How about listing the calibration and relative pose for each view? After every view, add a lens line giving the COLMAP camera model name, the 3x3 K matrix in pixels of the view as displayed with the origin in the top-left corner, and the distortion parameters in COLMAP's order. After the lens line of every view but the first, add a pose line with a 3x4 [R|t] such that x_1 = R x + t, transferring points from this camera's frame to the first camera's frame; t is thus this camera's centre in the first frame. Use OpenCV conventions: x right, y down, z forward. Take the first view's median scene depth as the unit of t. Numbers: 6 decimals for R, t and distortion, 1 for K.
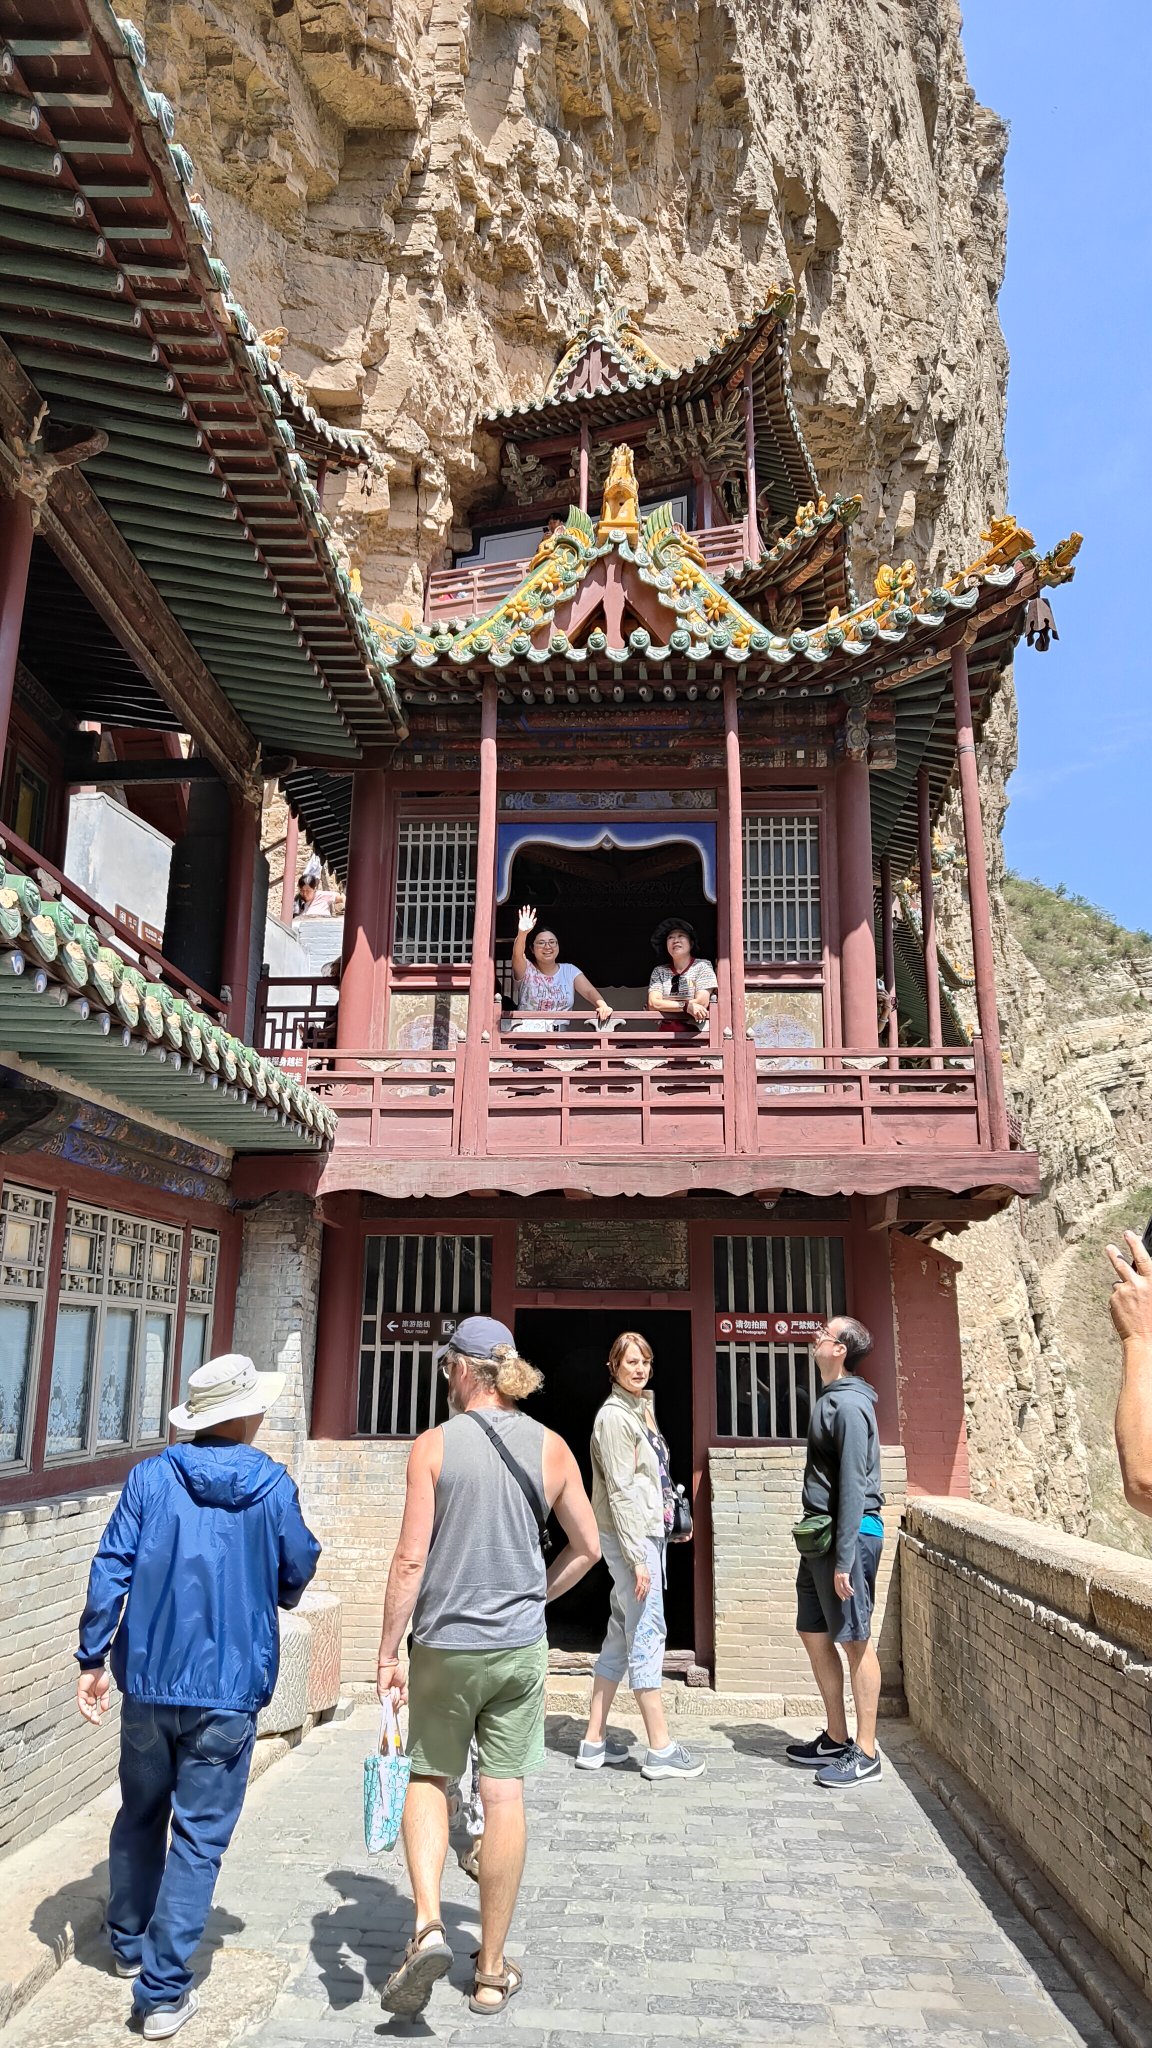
lens RADIAL K [[1447.3, 0, 582.7], [0, 1447.3, 1044.7], [0, 0, 1]] dist [0.016613, -0.011726]
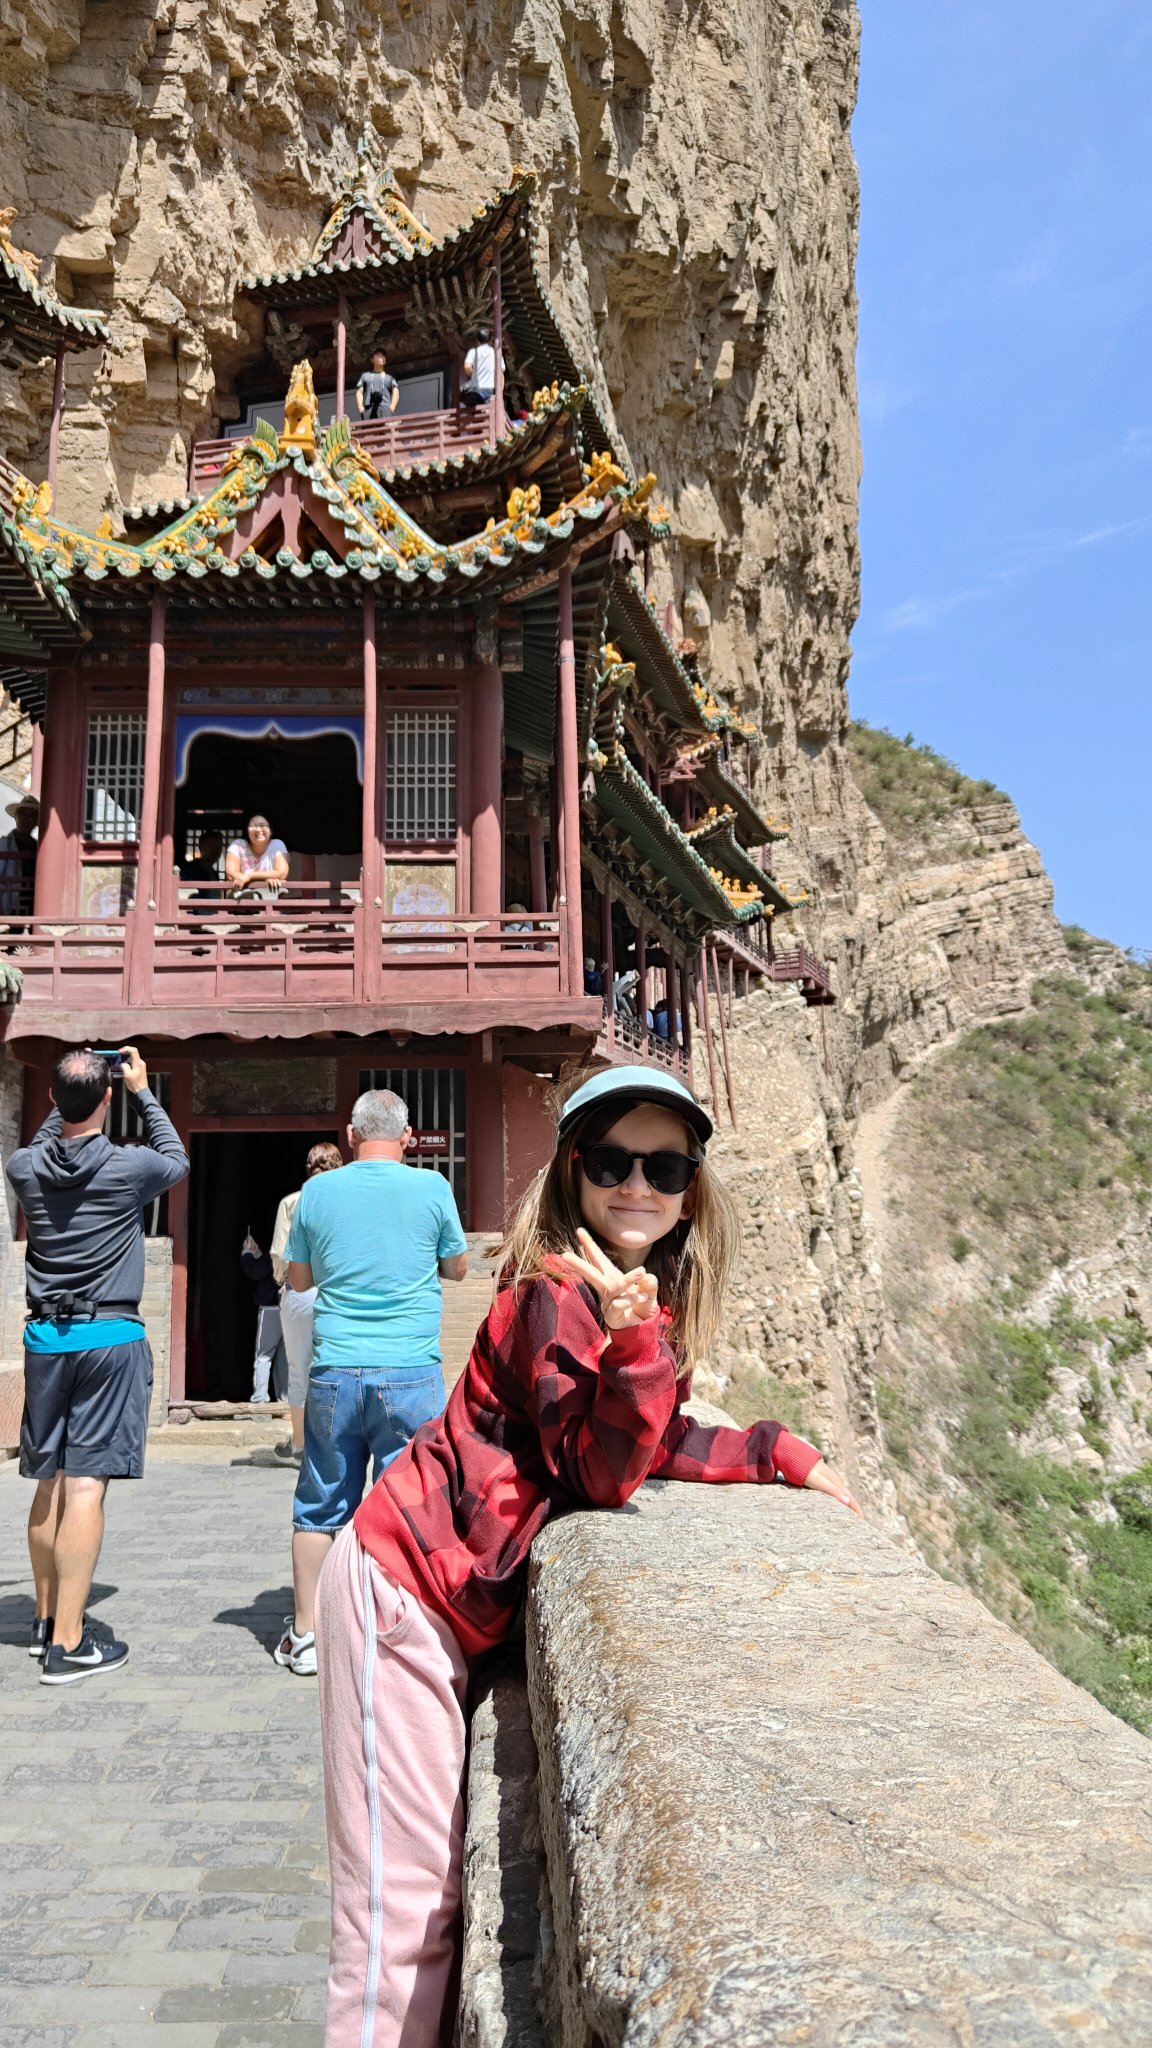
lens RADIAL K [[1447.3, 0, 582.7], [0, 1447.3, 1044.7], [0, 0, 1]] dist [0.016613, -0.011726]
pose [[0.996263, -0.013002, 0.085386, 0.076458], [0.003980, 0.994466, 0.104987, -0.006560], [-0.086279, -0.104255, 0.990801, -0.092268]]
